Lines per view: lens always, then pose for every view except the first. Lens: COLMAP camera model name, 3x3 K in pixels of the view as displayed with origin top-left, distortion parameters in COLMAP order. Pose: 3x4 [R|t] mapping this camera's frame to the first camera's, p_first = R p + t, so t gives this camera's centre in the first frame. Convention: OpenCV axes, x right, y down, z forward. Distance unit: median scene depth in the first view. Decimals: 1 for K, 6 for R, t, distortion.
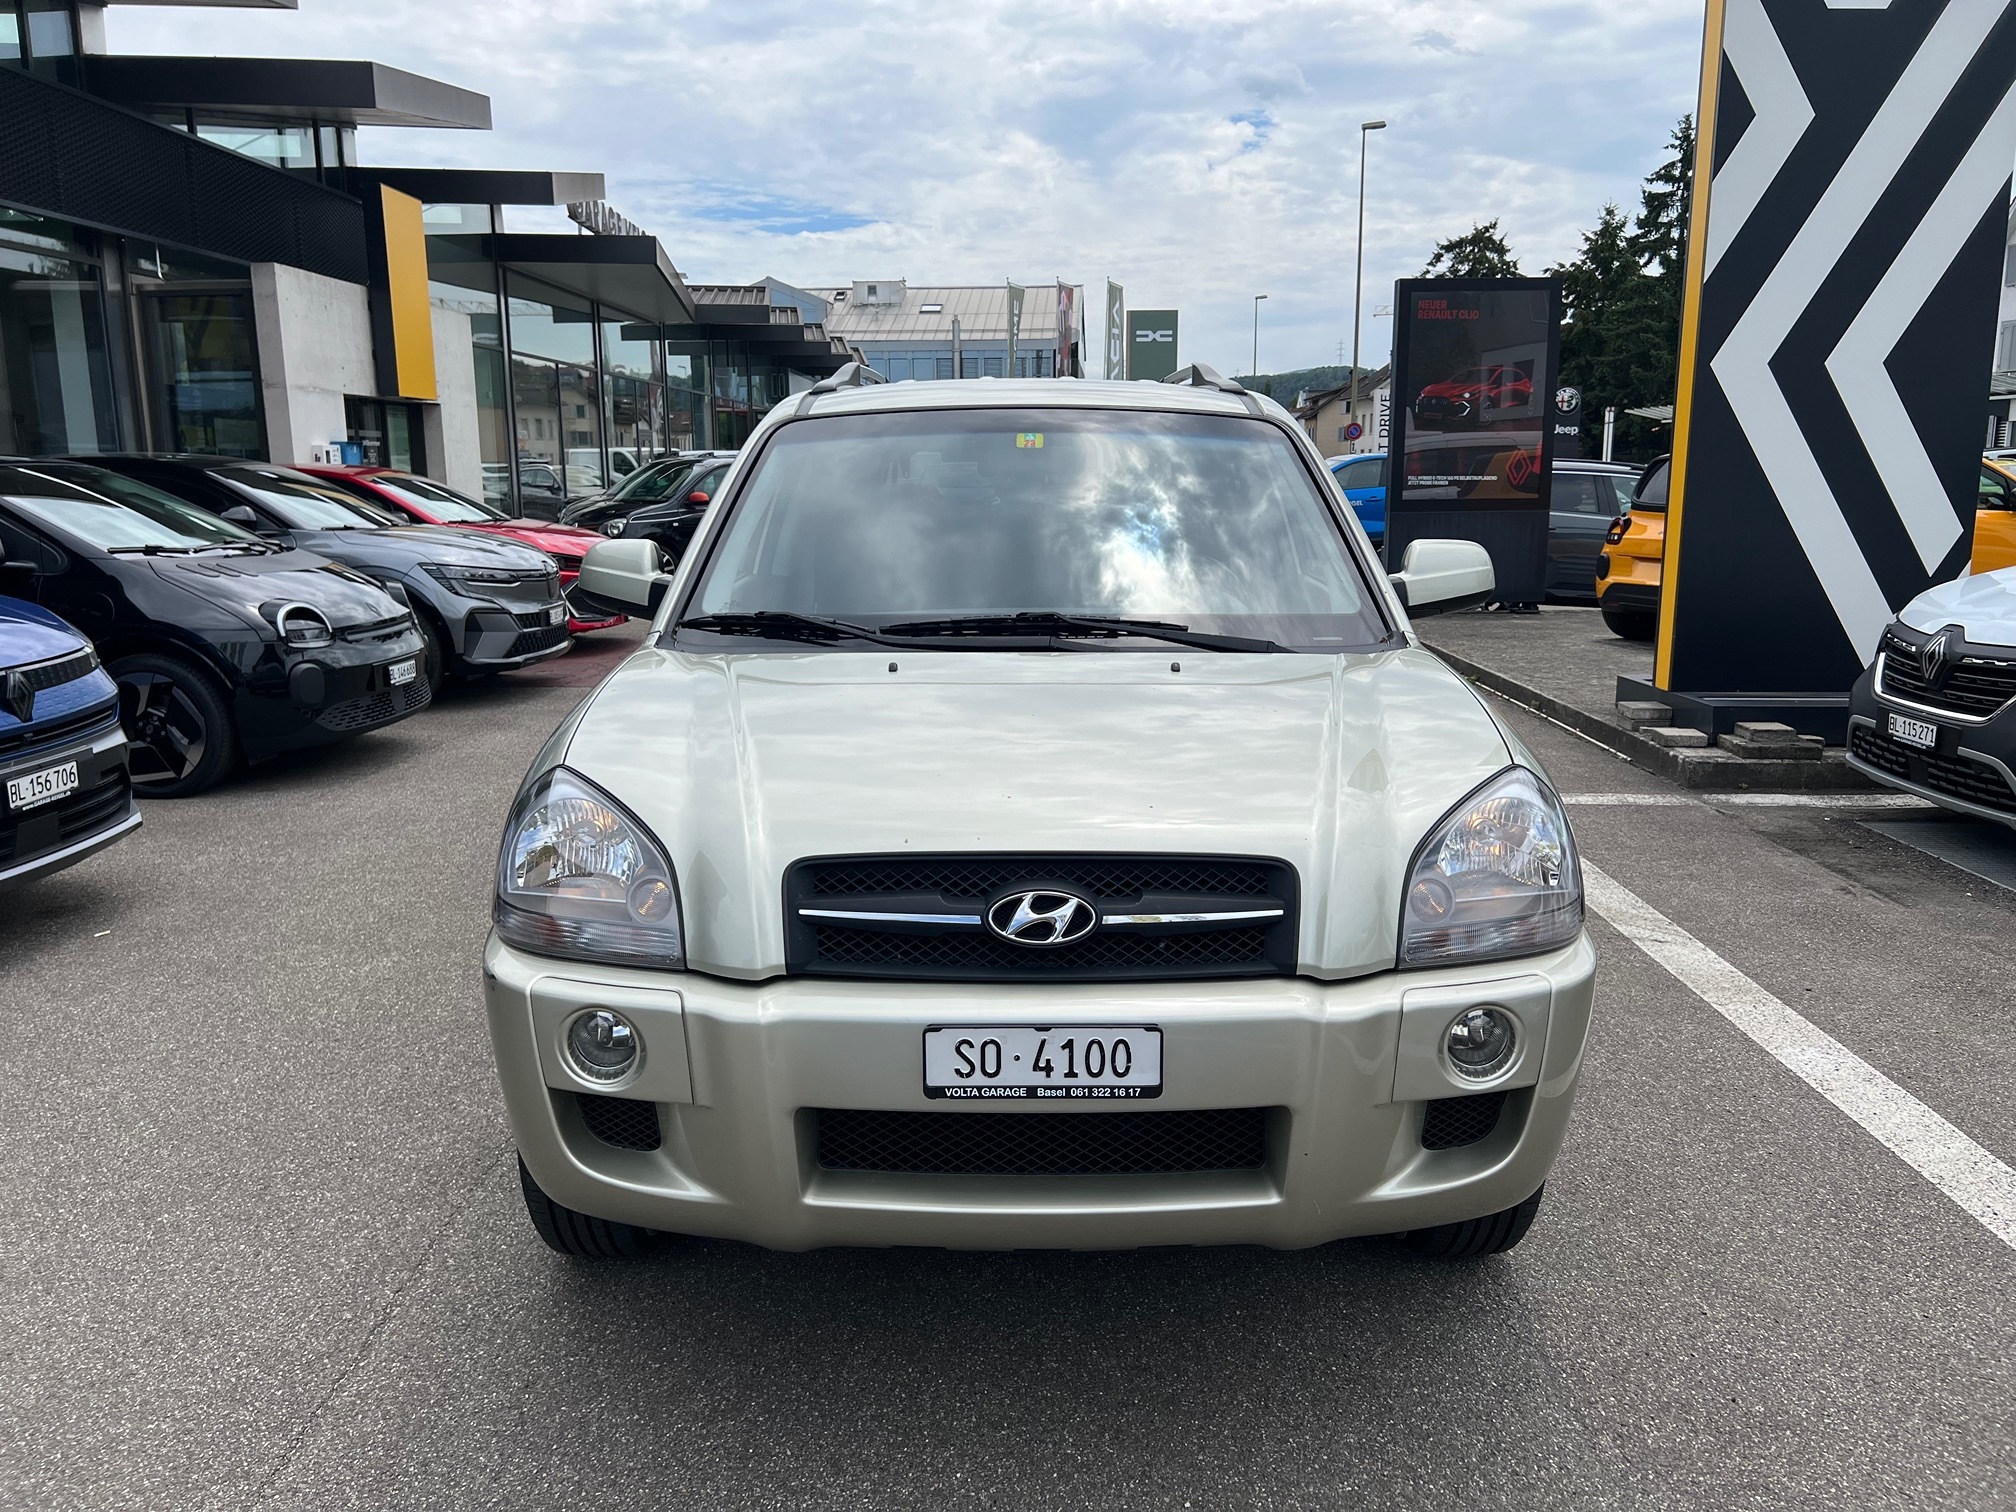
lens RADIAL K [[1561.3, 0, 1078.4], [0, 1561.3, 756.5], [0, 0, 1]] dist [0.058355, -0.048407]
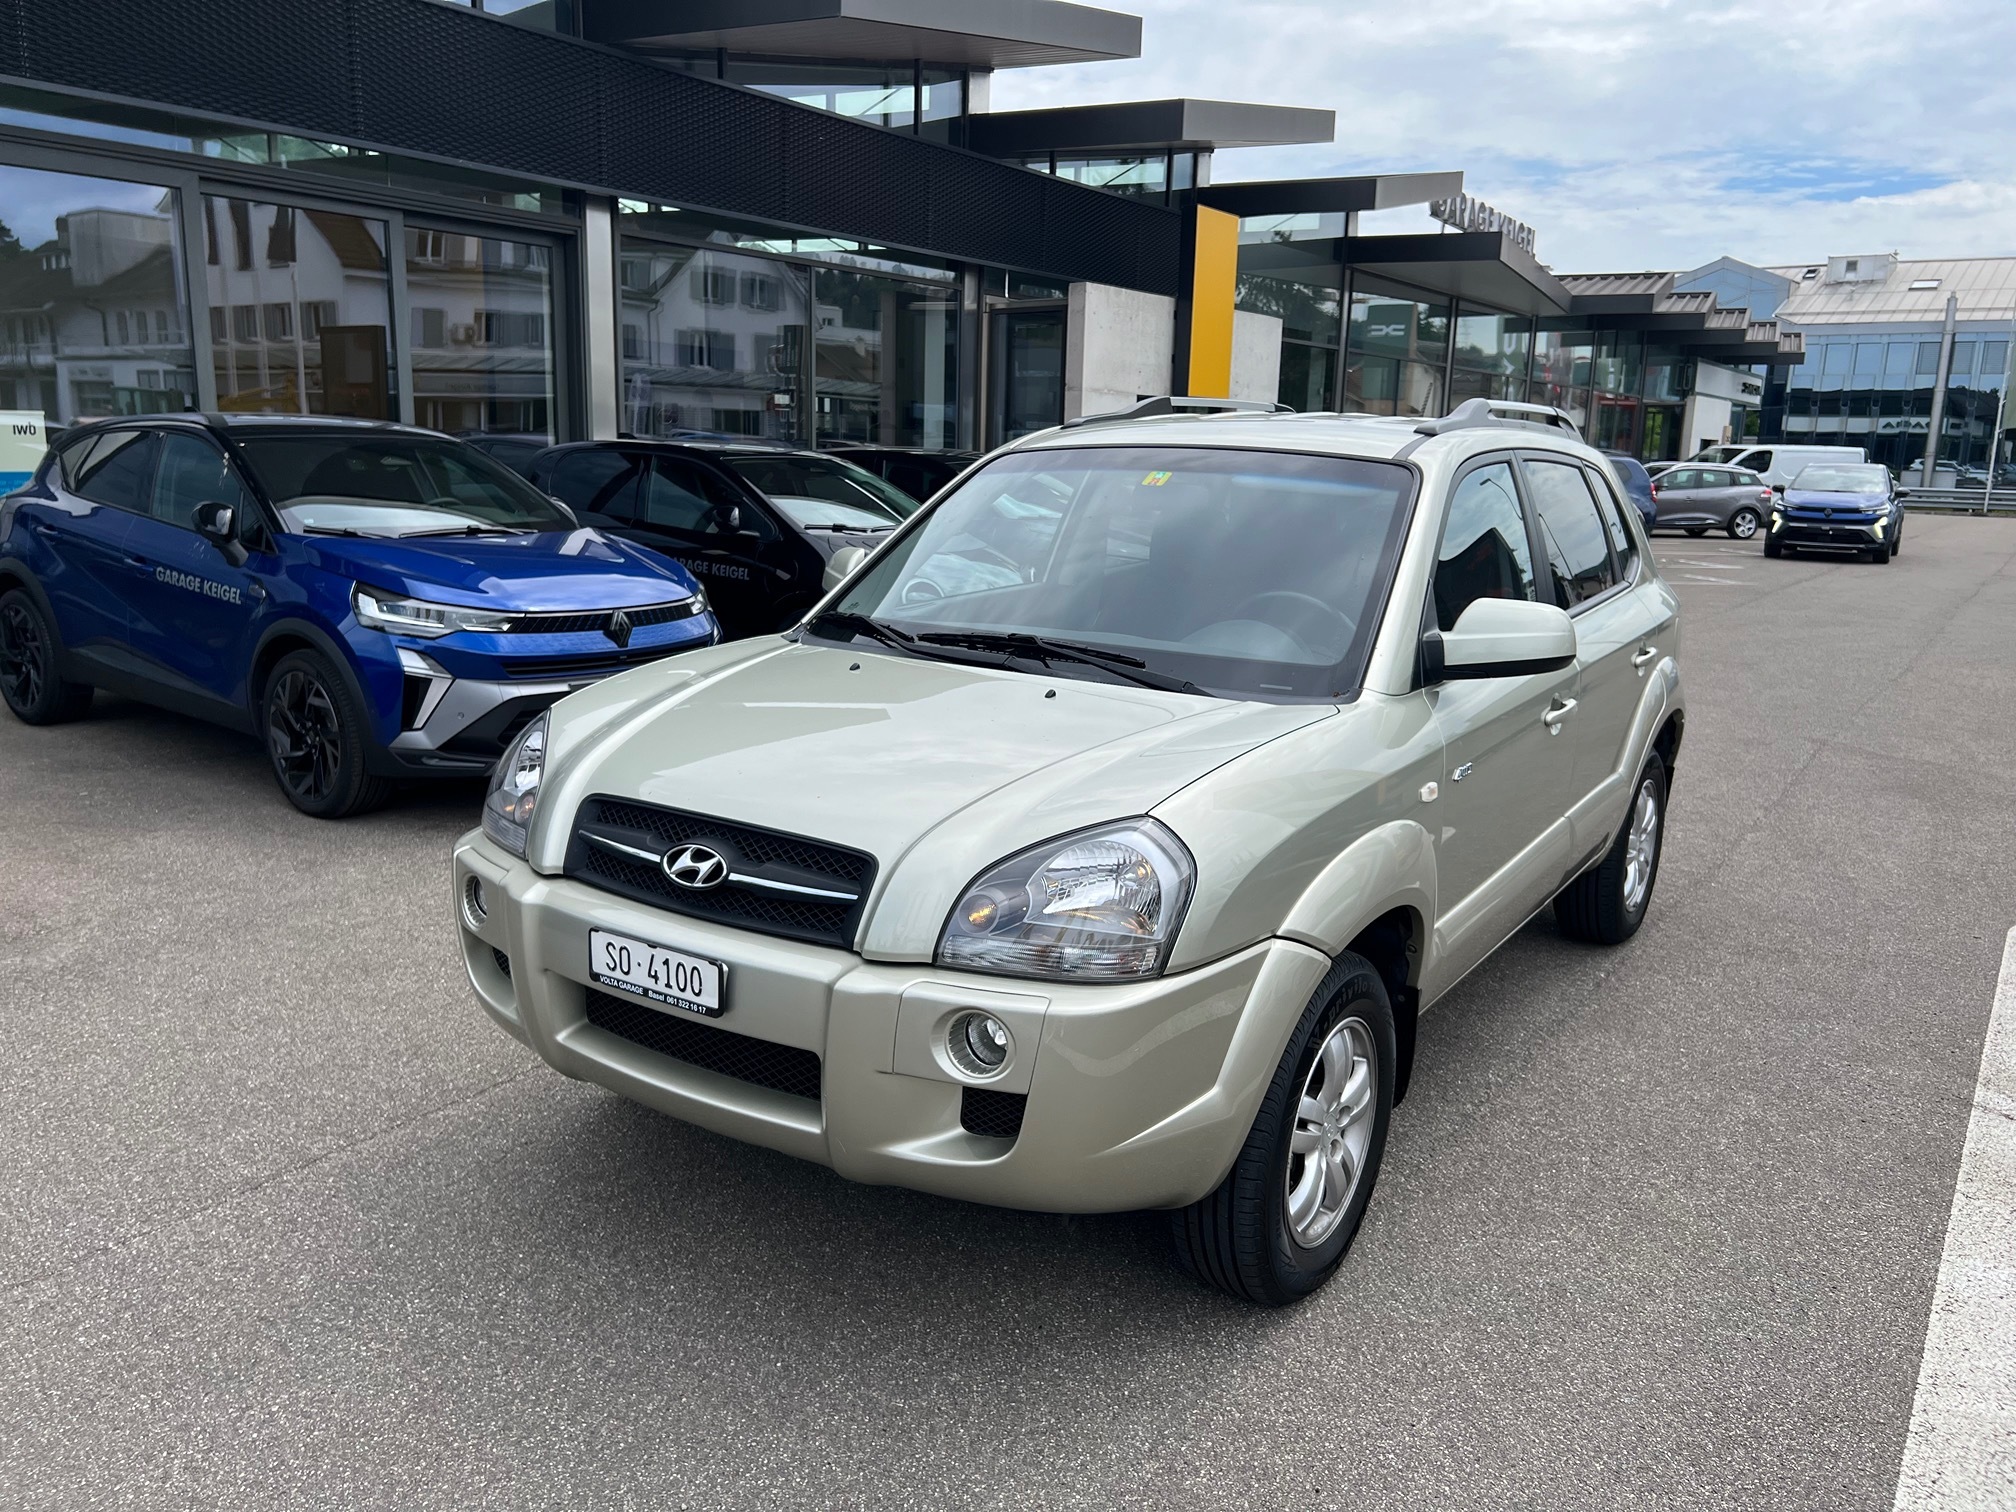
lens RADIAL K [[1539.1, 0, 1001.8], [0, 1539.1, 802.4], [0, 0, 1]] dist [0.056075, -0.064736]
pose [[0.829172, 0.154148, -0.537320, 0.503094], [-0.134335, 0.988006, 0.076142, -0.046208], [0.542613, 0.009046, 0.839934, 0.041087]]
